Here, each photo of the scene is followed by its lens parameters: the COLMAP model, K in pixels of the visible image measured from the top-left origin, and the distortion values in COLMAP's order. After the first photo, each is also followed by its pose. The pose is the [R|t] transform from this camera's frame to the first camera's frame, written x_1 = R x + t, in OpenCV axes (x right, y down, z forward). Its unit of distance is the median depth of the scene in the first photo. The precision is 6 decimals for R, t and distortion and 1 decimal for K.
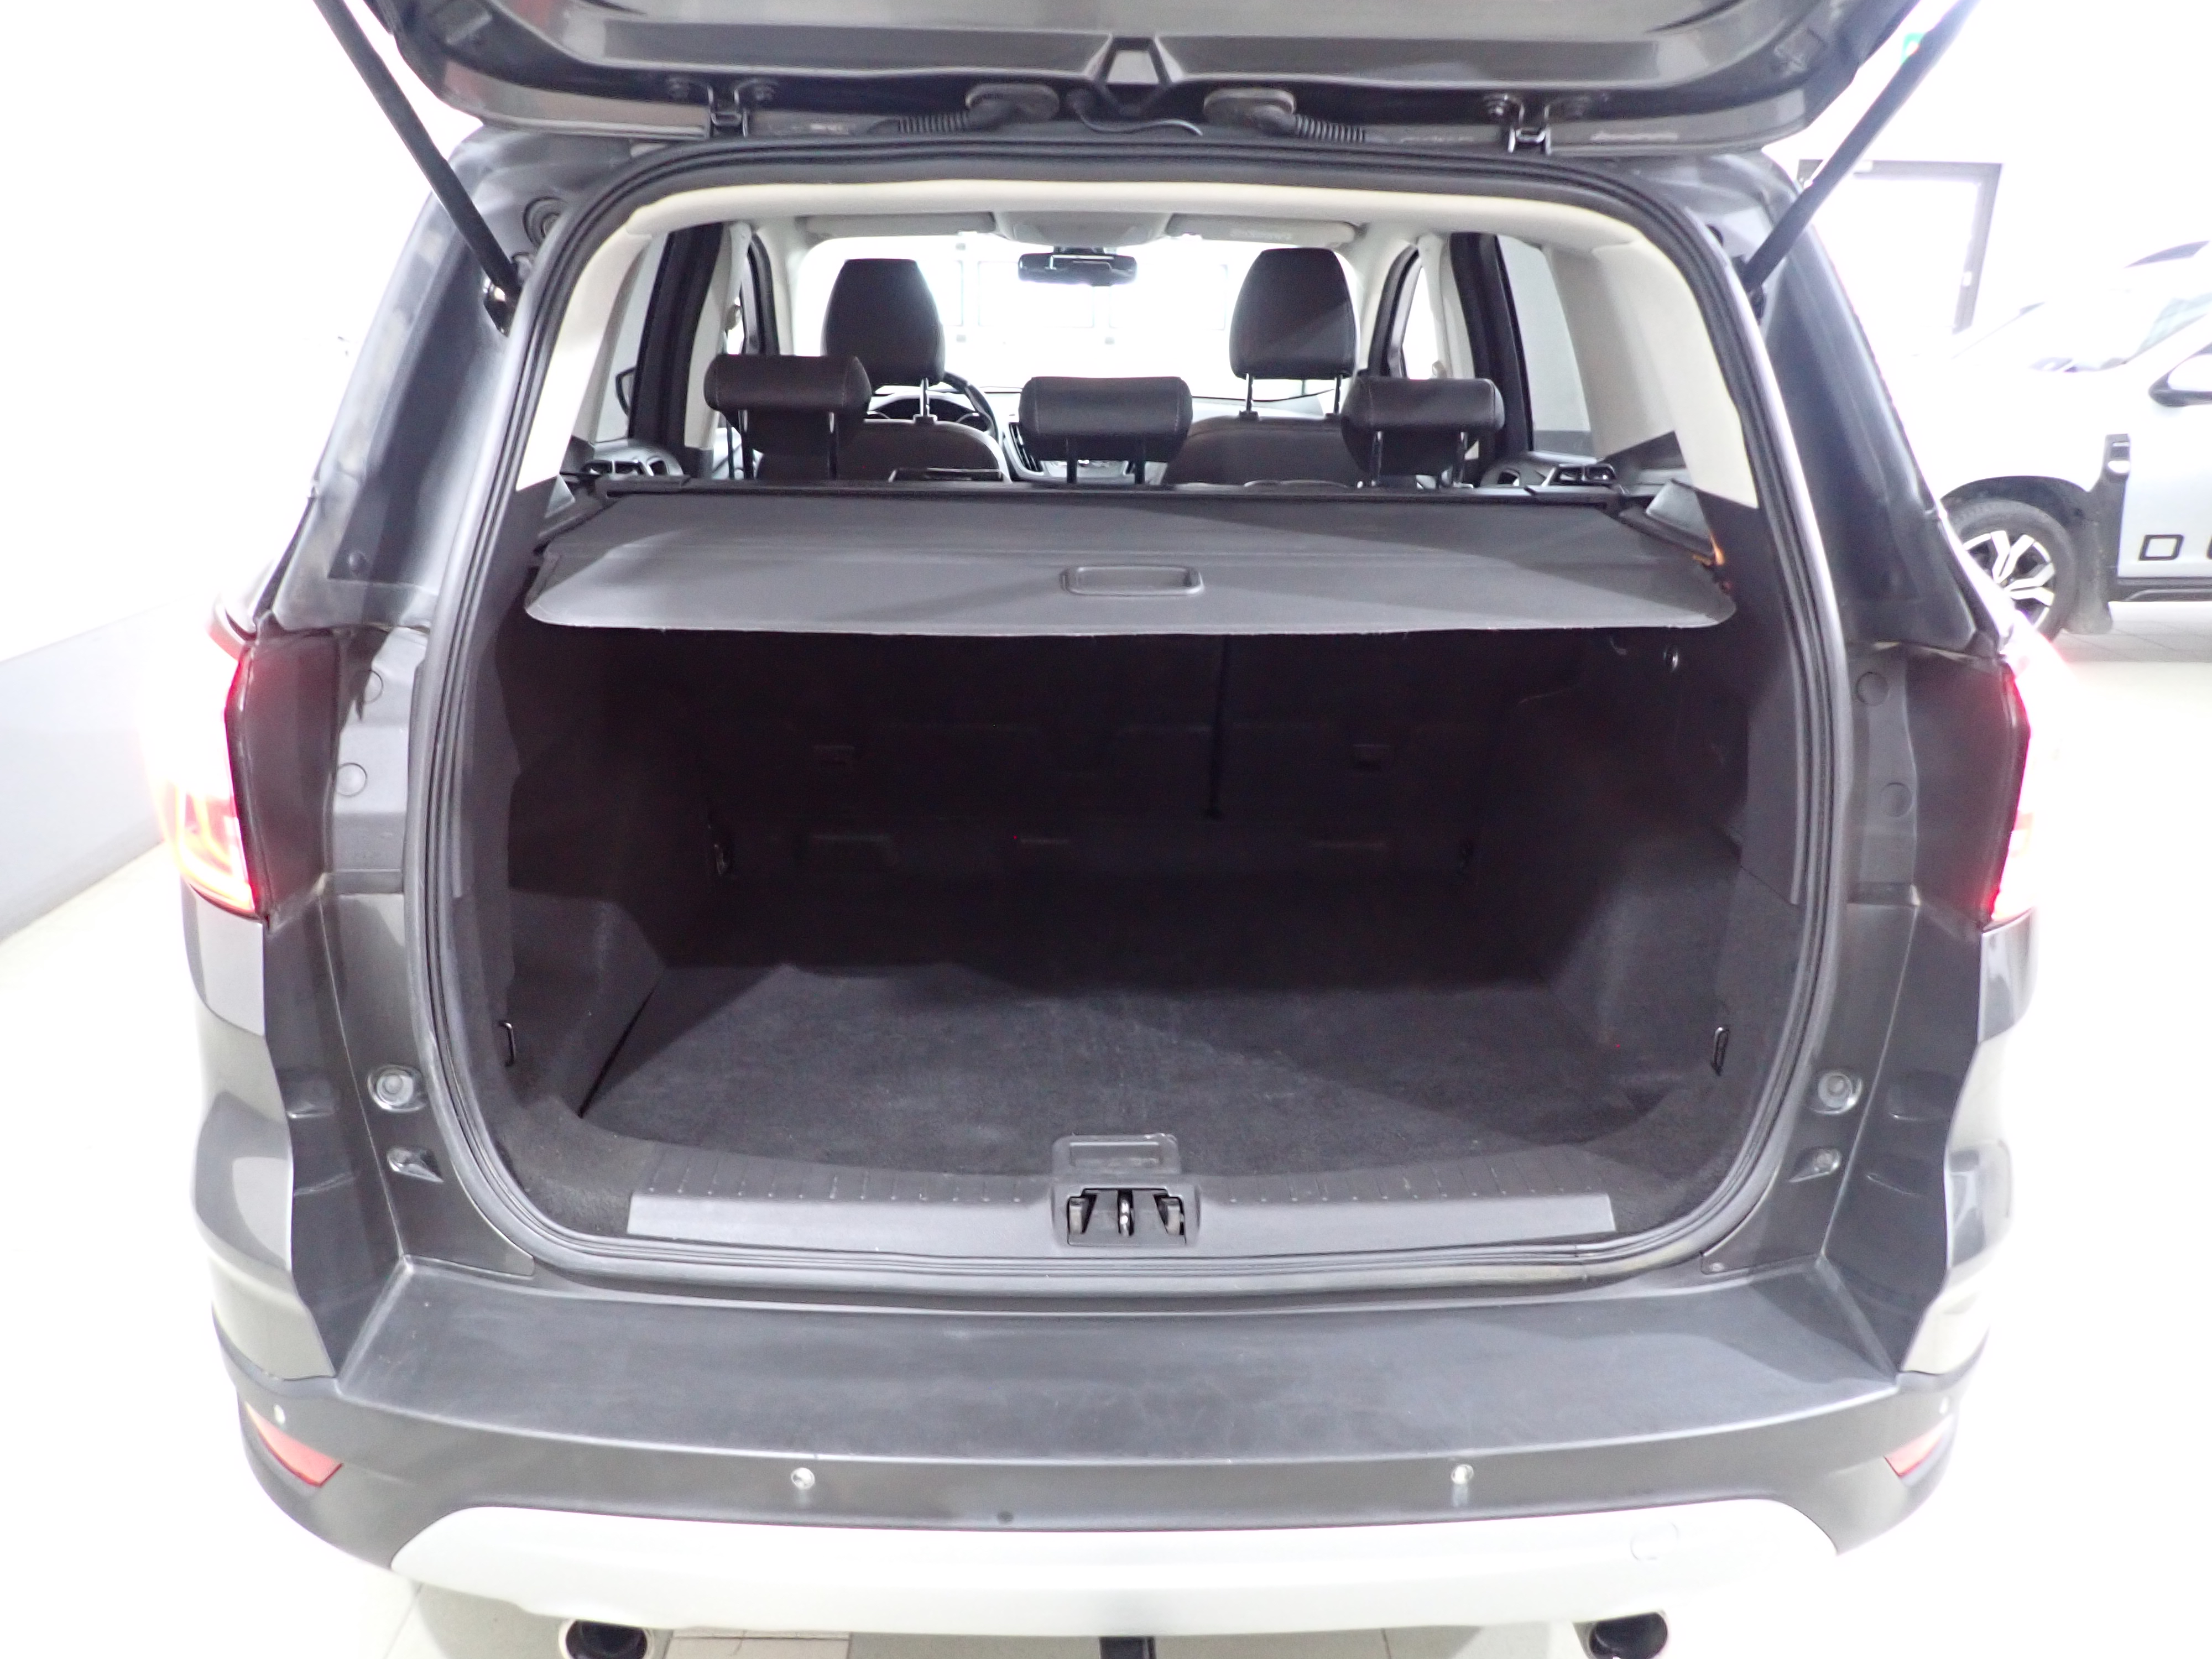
lens RADIAL K [[1624.9, 0, 1124.3], [0, 1624.9, 833.3], [0, 0, 1]] dist [0.001663, -0.023327]
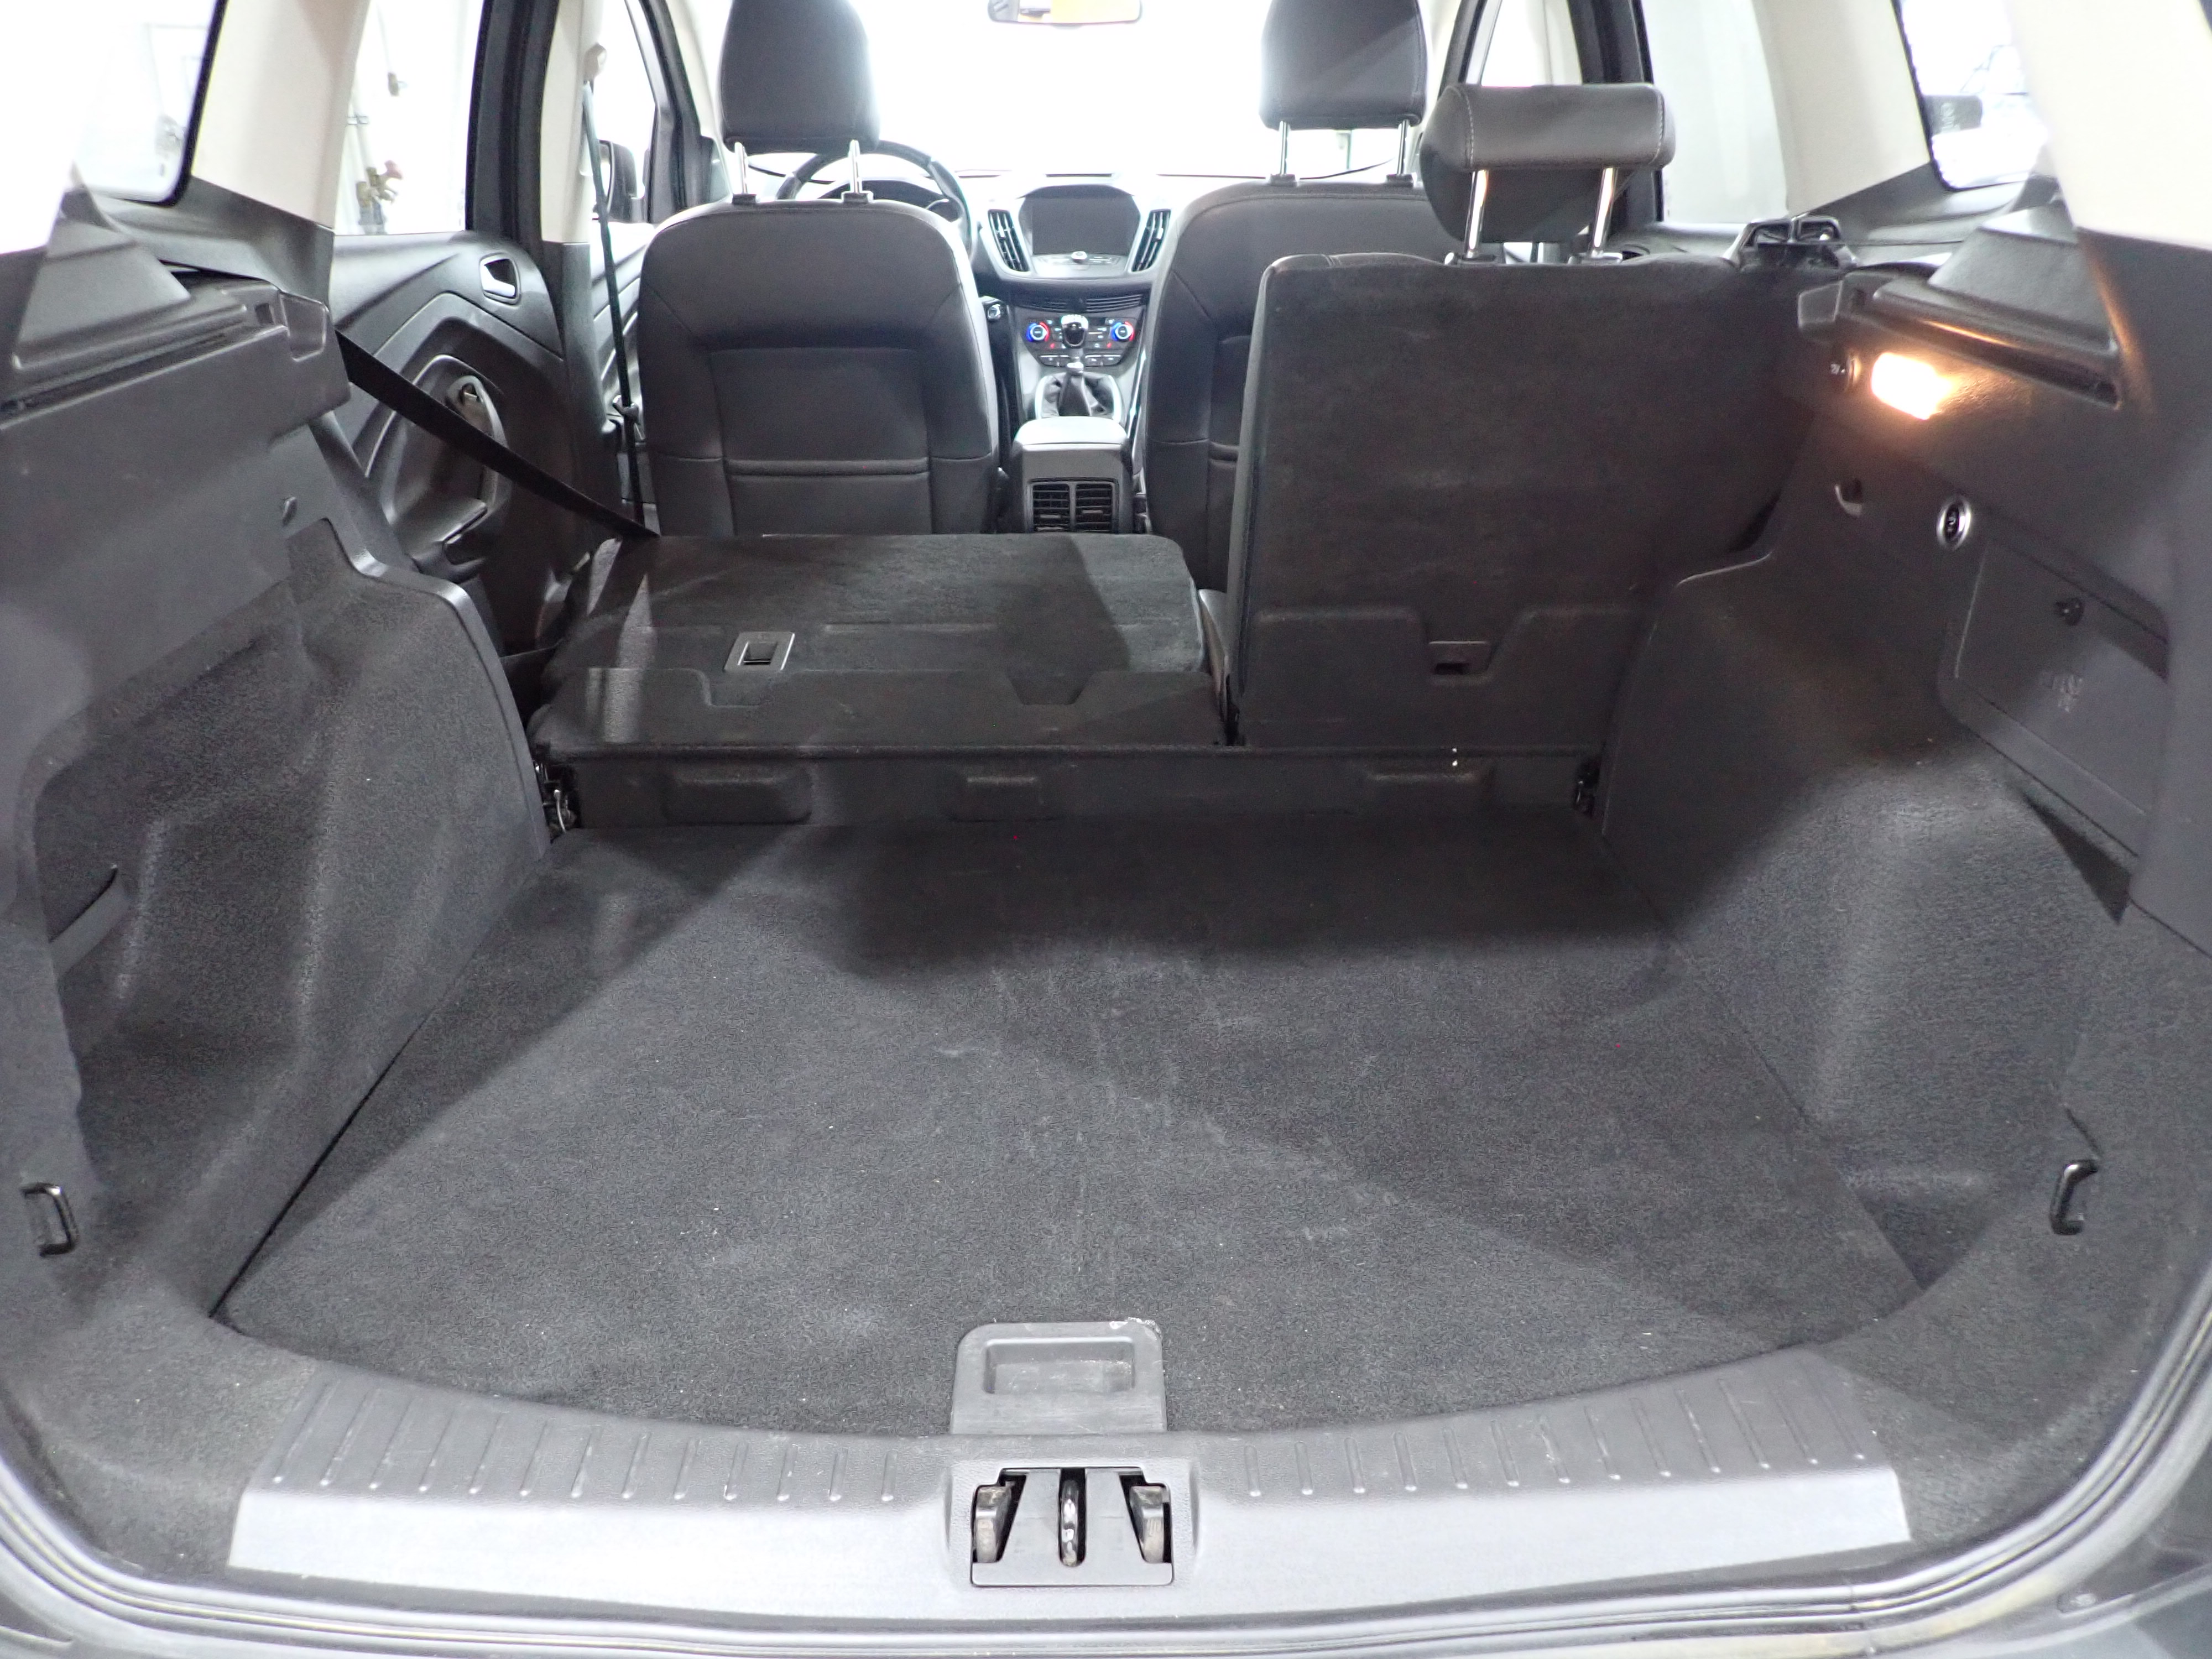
lens RADIAL K [[1624.9, 0, 1046.0], [0, 1624.9, 822.4], [0, 0, 1]] dist [0.001663, -0.023327]
pose [[0.998129, -0.003359, -0.061045, 0.026001], [0.009532, 0.994830, 0.101109, -0.069775], [0.060390, -0.101501, 0.993001, 0.401986]]
